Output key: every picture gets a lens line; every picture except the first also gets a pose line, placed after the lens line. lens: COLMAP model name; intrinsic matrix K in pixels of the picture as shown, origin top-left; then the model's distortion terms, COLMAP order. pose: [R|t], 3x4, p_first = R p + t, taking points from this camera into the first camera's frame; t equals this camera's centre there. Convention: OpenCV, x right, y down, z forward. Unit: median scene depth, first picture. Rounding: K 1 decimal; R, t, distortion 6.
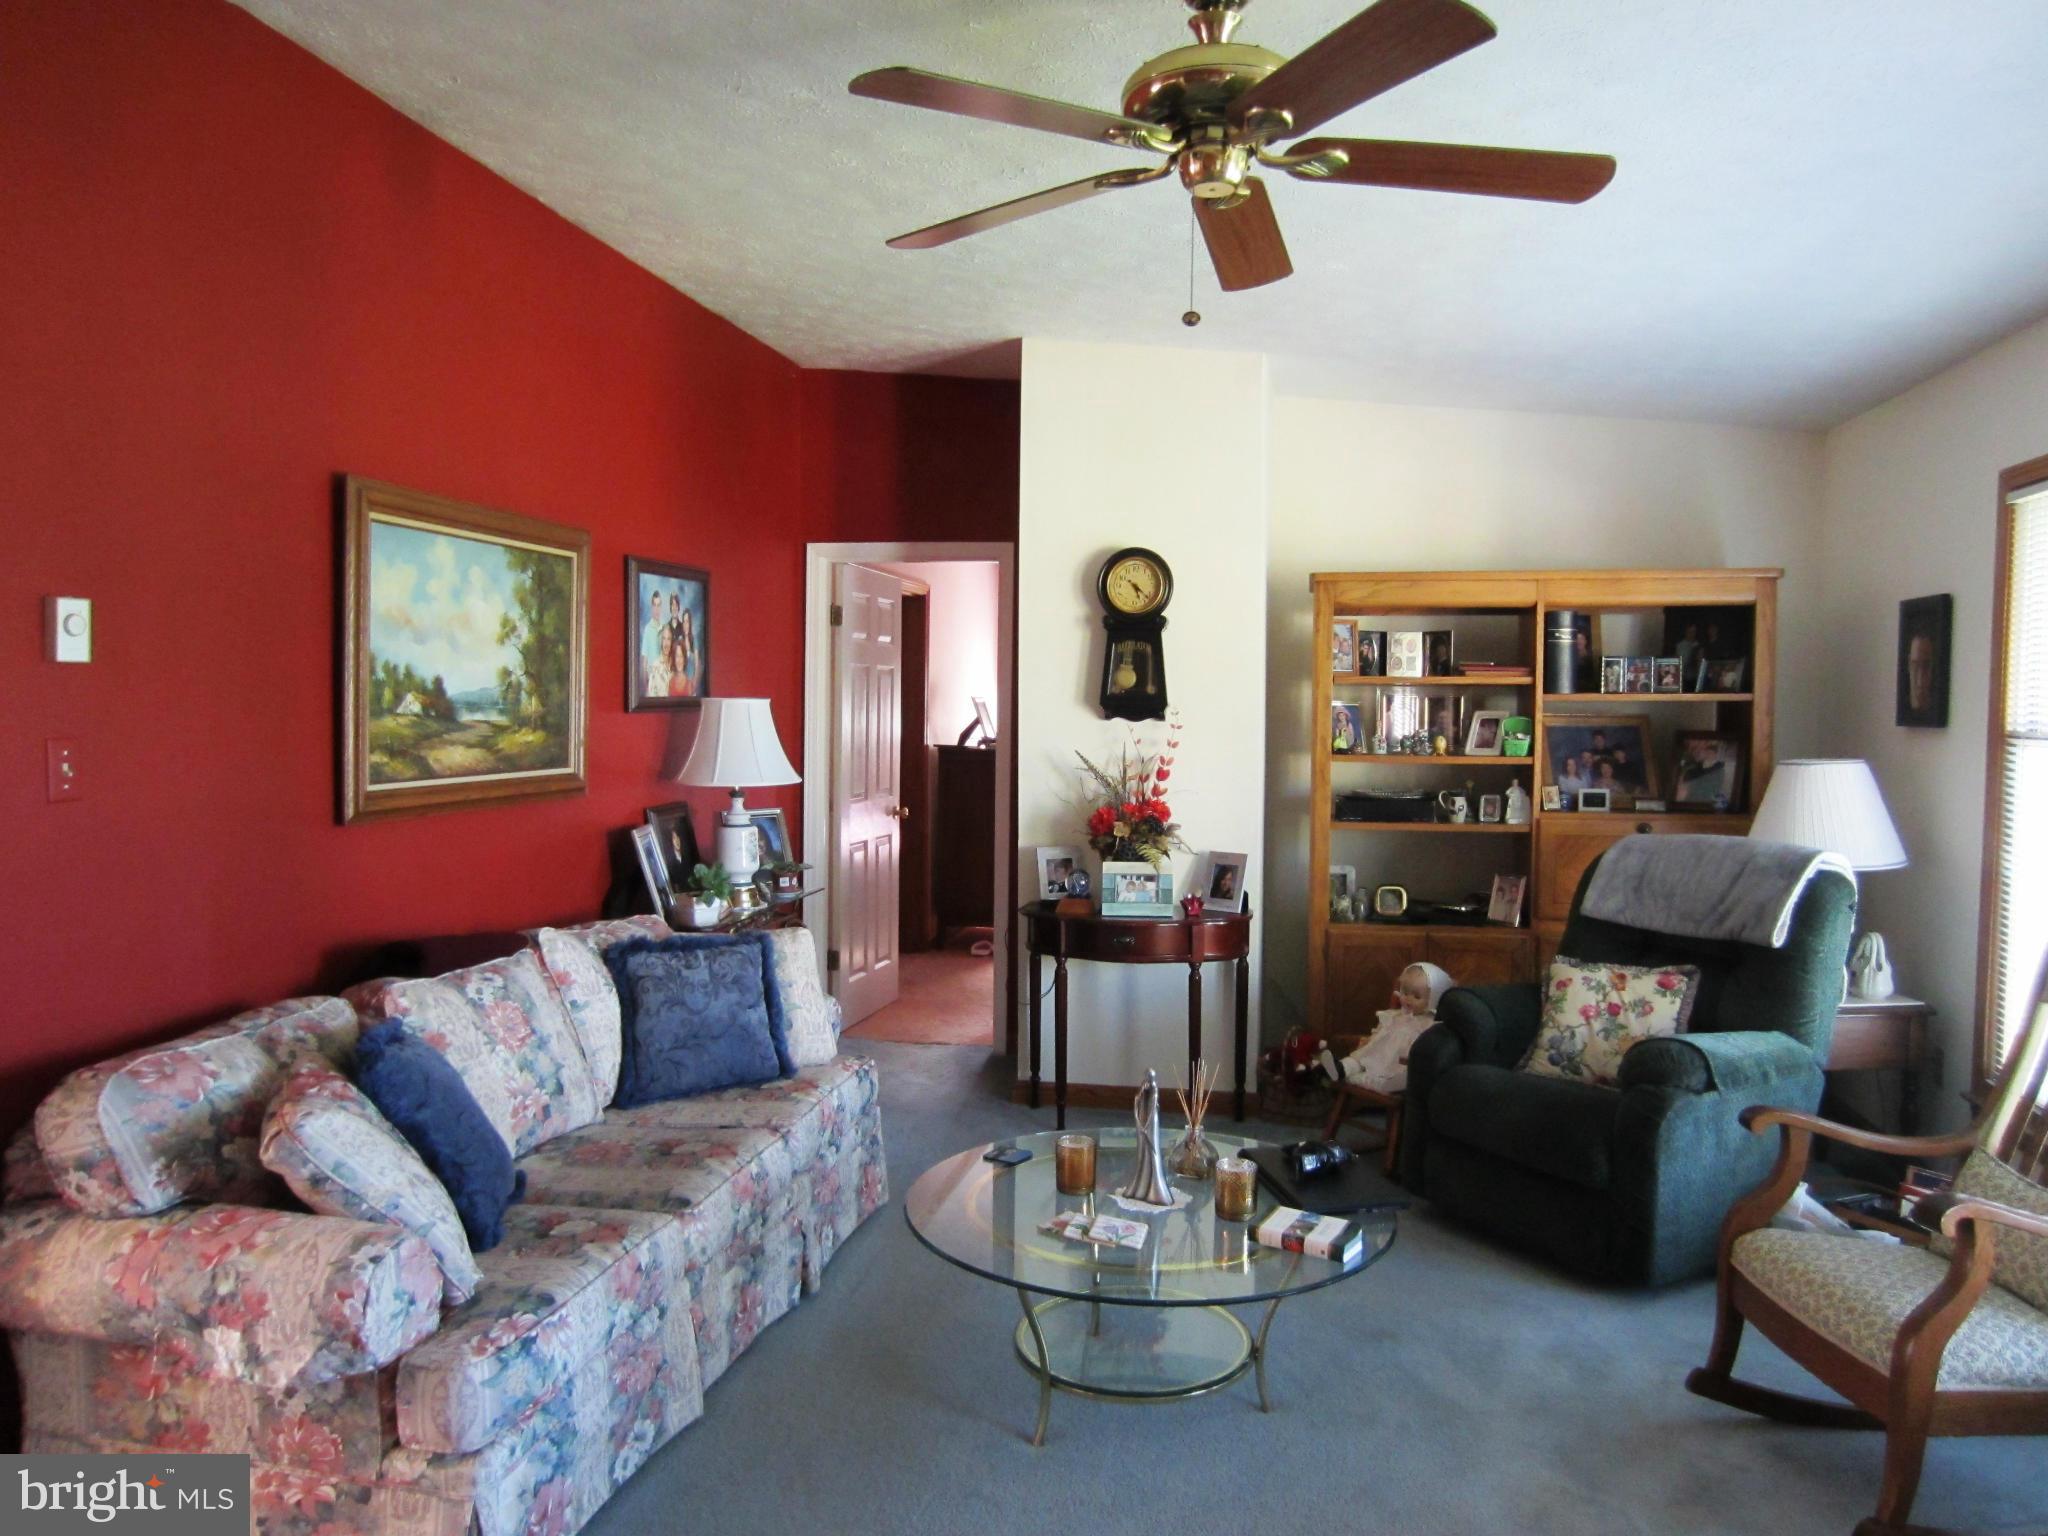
lens RADIAL K [[1427.5, 0, 1024.0], [0, 1427.5, 768.0], [0, 0, 1]] dist [-0.041585, 0.014102]
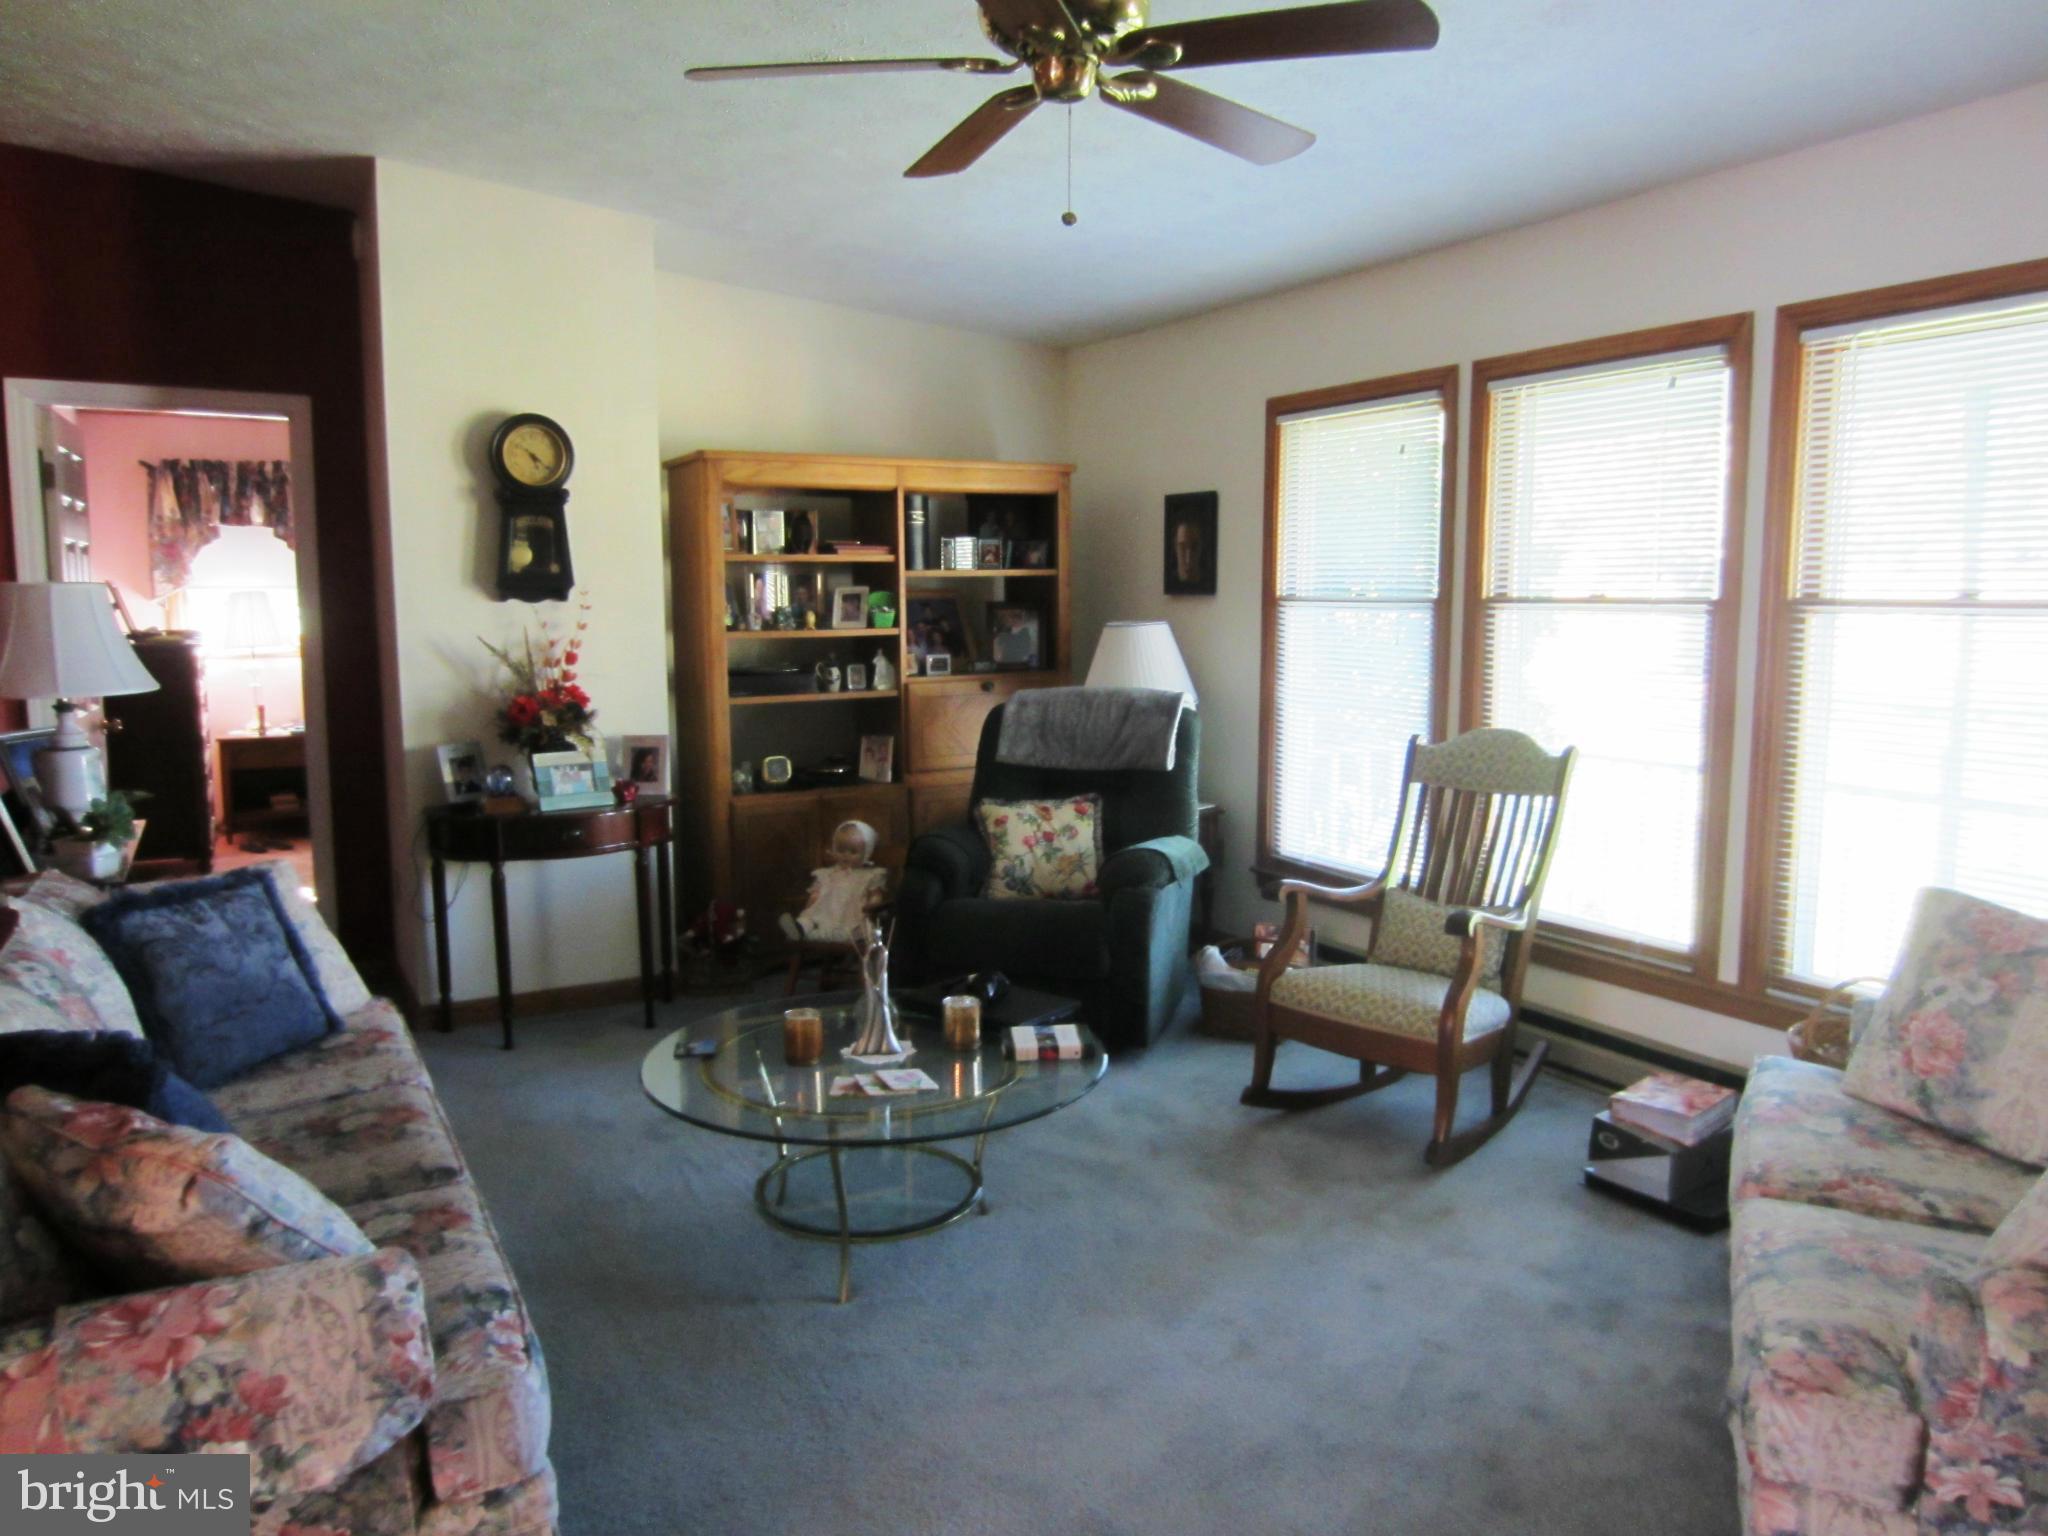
lens RADIAL K [[1441.9, 0, 1024.0], [0, 1441.9, 768.0], [0, 0, 1]] dist [-0.039444, 0.010099]
pose [[0.756681, -0.090938, 0.647429, -0.324993], [0.038315, 0.994745, 0.094942, -0.002122], [-0.652661, -0.047034, 0.756189, 0.086512]]
